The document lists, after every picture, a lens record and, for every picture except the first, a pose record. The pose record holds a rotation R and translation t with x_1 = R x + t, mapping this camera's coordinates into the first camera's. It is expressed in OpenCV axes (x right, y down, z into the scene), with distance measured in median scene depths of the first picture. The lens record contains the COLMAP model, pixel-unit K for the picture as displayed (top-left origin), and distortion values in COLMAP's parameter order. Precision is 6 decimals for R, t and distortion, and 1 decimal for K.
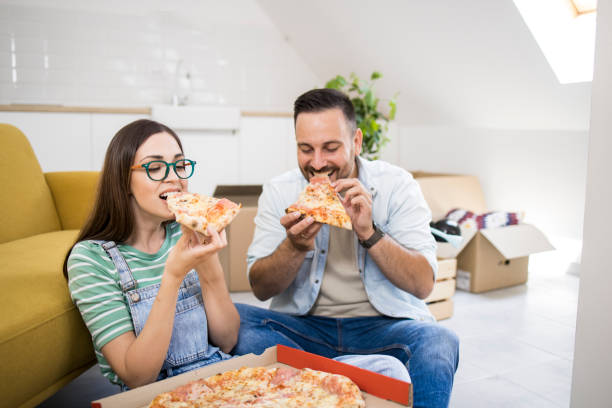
lens RADIAL K [[581.7, 0, 306.0], [0, 581.7, 204.0], [0, 0, 1]] dist [-0.121740, 0.148692]
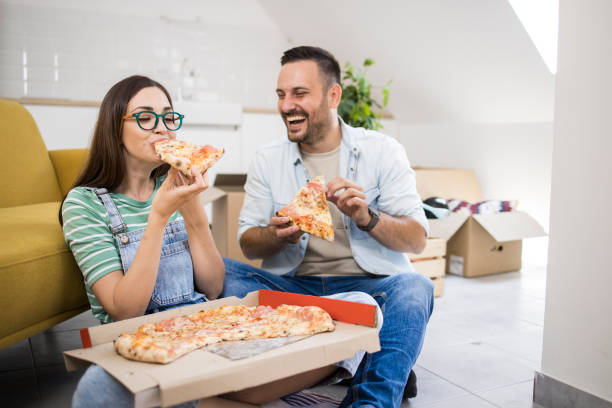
lens RADIAL K [[581.7, 0, 306.0], [0, 581.7, 204.0], [0, 0, 1]] dist [-0.121740, 0.148692]
pose [[0.999833, 0.003156, -0.017975, 0.055323], [-0.003708, 0.999519, -0.030780, 0.124886], [0.017869, 0.030841, 0.999365, -0.056629]]
